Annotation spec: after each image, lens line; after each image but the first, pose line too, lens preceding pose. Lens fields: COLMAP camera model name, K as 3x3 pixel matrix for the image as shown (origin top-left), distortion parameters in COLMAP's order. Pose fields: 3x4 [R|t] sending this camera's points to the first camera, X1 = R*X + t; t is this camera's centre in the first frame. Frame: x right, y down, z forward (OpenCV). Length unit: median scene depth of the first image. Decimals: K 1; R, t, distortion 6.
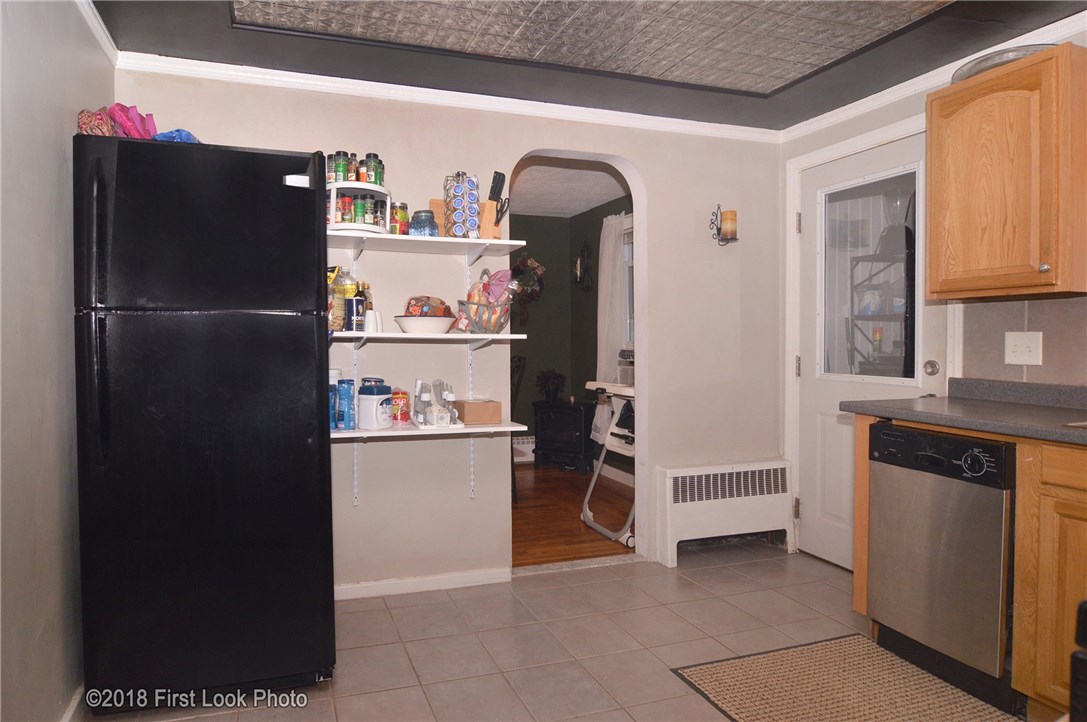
lens RADIAL K [[649.4, 0, 544.7], [0, 649.4, 347.4], [0, 0, 1]] dist [-0.093137, -0.000019]
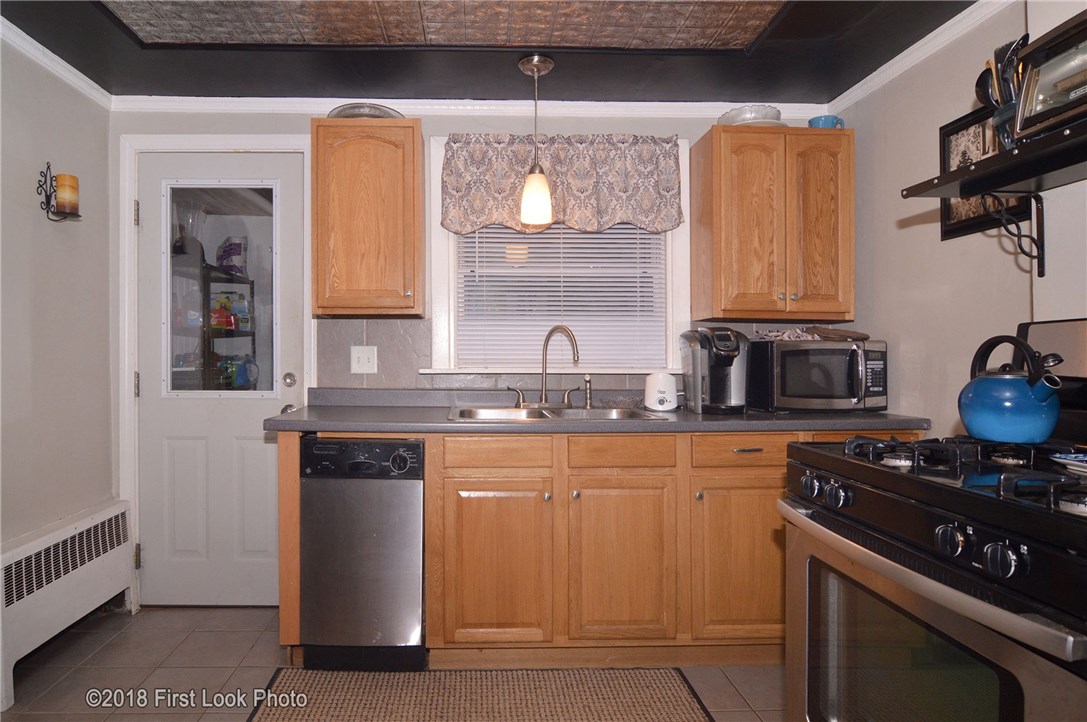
lens RADIAL K [[559.7, 0, 543.2], [0, 559.7, 347.2], [0, 0, 1]] dist [-0.043980, 0.000110]
pose [[0.296265, 0.011747, 0.955034, -0.143256], [0.013827, 0.999767, -0.016587, -0.000051], [-0.955006, 0.018119, 0.296033, 0.328629]]
